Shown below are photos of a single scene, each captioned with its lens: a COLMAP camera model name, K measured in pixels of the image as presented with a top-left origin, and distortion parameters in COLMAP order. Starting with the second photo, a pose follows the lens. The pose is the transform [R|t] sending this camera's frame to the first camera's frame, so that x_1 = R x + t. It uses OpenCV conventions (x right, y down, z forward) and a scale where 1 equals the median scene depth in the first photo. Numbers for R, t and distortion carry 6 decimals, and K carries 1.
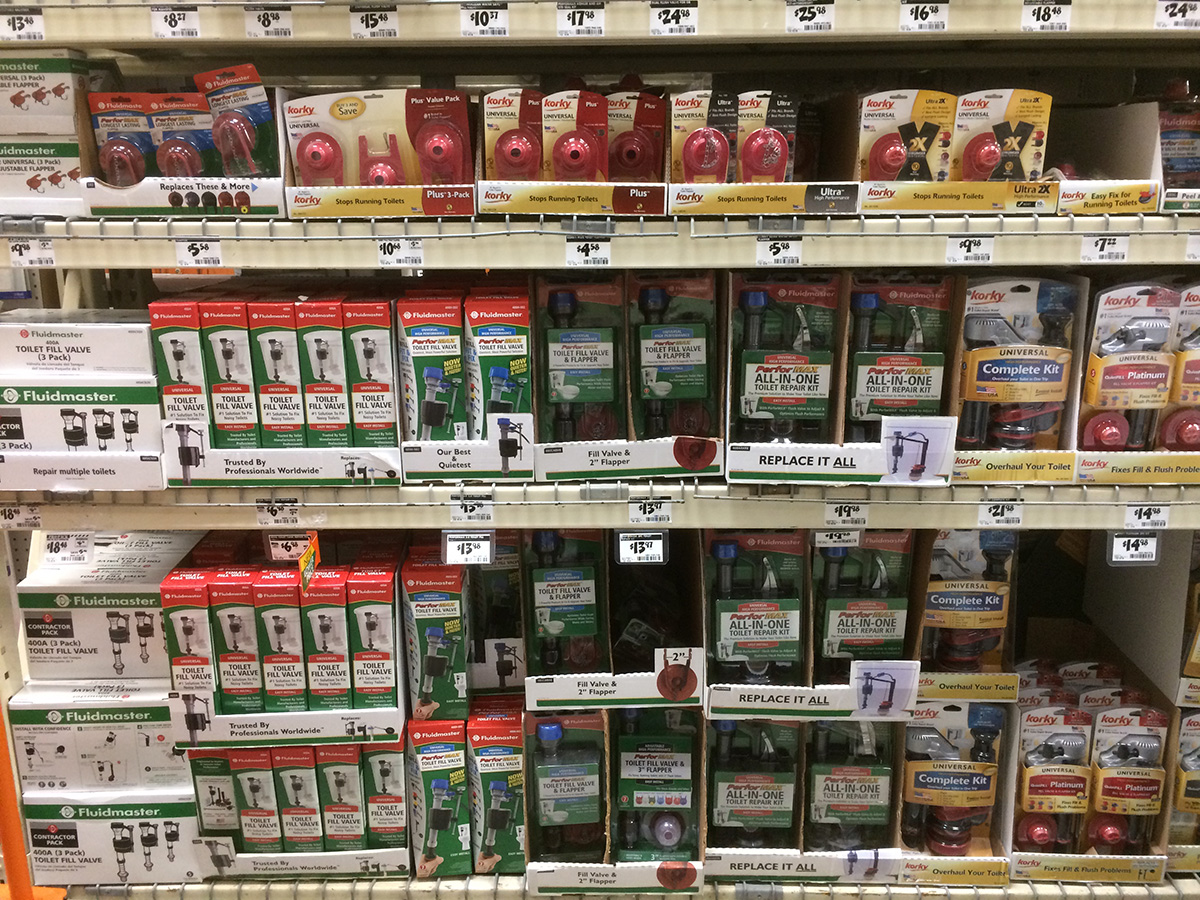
lens RADIAL K [[1031.3, 0, 600.5], [0, 1031.3, 450.4], [0, 0, 1]] dist [0.005462, 0.001584]
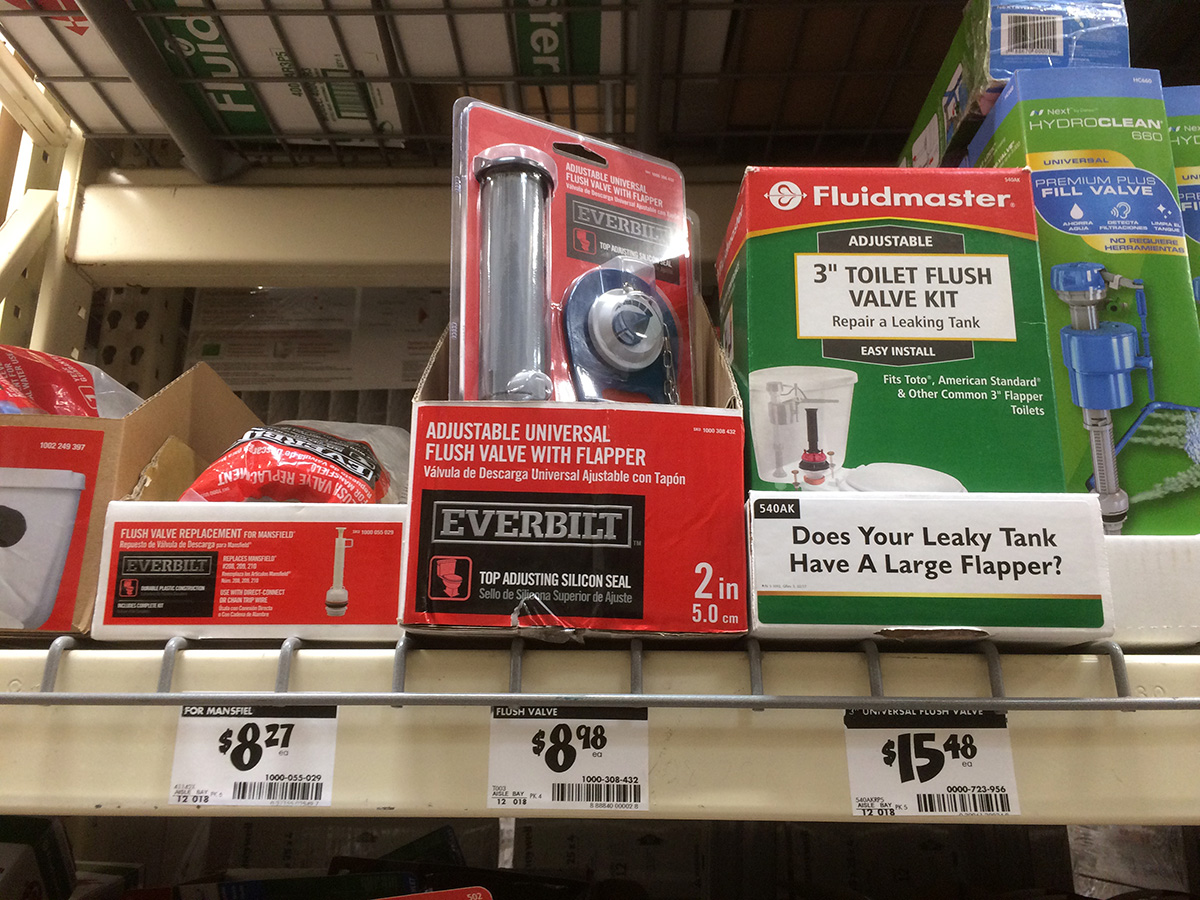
lens RADIAL K [[1031.3, 0, 601.3], [0, 1031.3, 451.9], [0, 0, 1]] dist [0.005462, 0.001584]
pose [[0.999922, 0.012480, 0.000149, -0.313607], [-0.010762, 0.868152, -0.496182, -0.344095], [-0.006322, 0.496142, 0.868218, 0.700625]]
